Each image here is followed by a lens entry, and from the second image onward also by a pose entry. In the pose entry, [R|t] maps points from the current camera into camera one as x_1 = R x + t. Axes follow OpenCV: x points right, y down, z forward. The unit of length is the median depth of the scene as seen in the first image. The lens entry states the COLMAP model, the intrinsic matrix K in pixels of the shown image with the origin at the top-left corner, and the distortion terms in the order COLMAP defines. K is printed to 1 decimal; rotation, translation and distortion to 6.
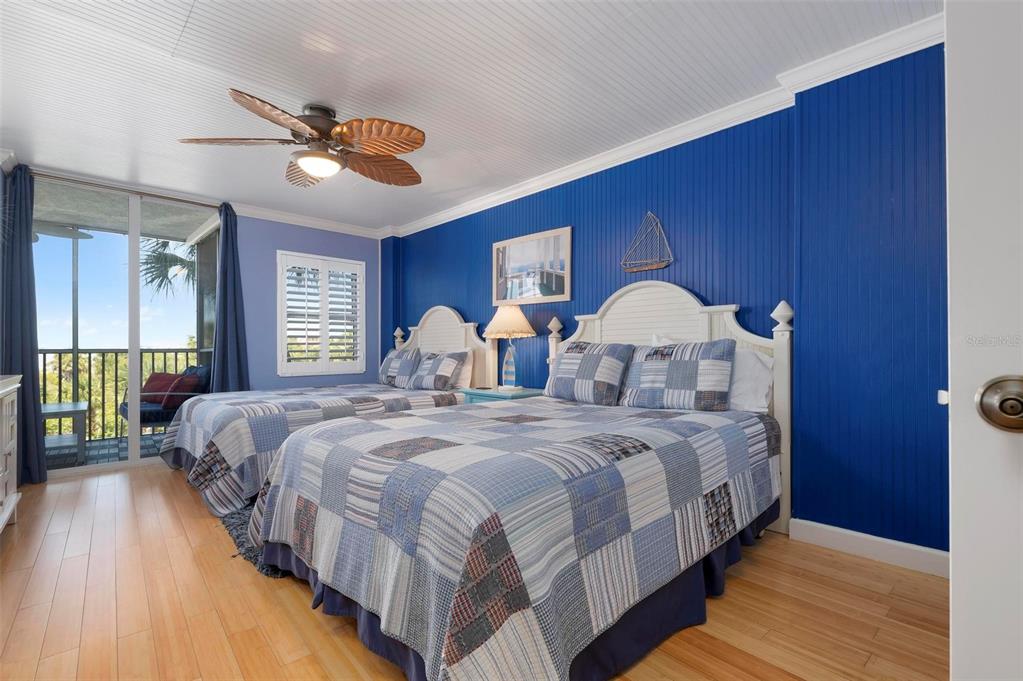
lens RADIAL K [[432.6, 0, 495.3], [0, 432.6, 345.8], [0, 0, 1]] dist [-0.001813, -0.000234]
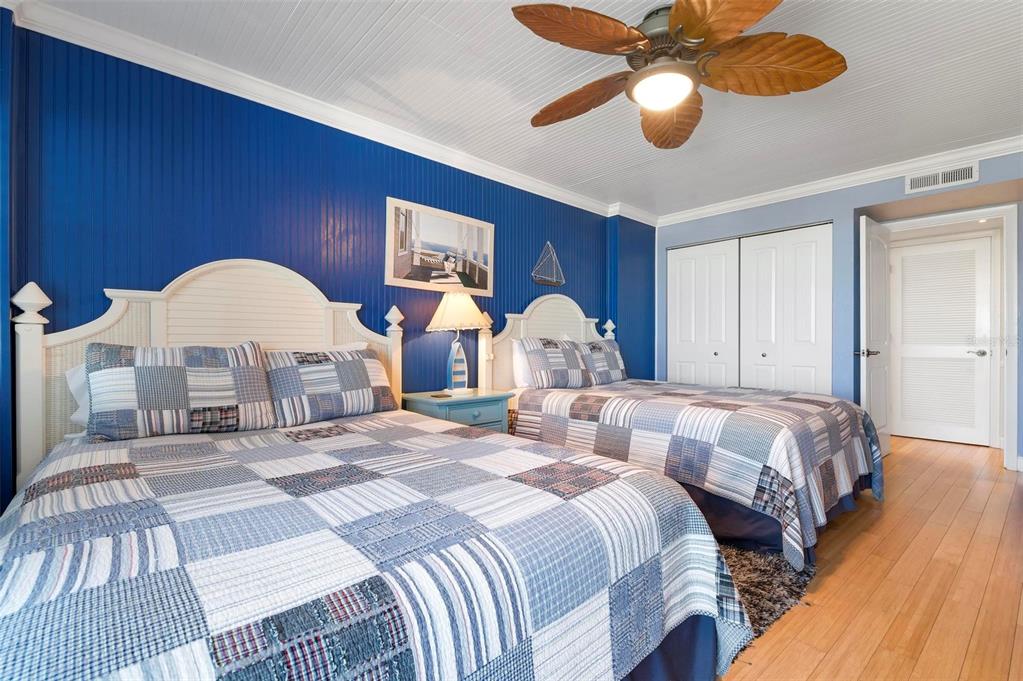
lens RADIAL K [[474.0, 0, 511.5], [0, 474.0, 340.5], [0, 0, 1]] dist [0.001643, 0.000067]
pose [[0.016347, 0.012520, 0.999788, -0.901214], [-0.004799, 0.999911, -0.012443, 0.010062], [-0.999855, -0.004594, 0.016405, 0.902683]]
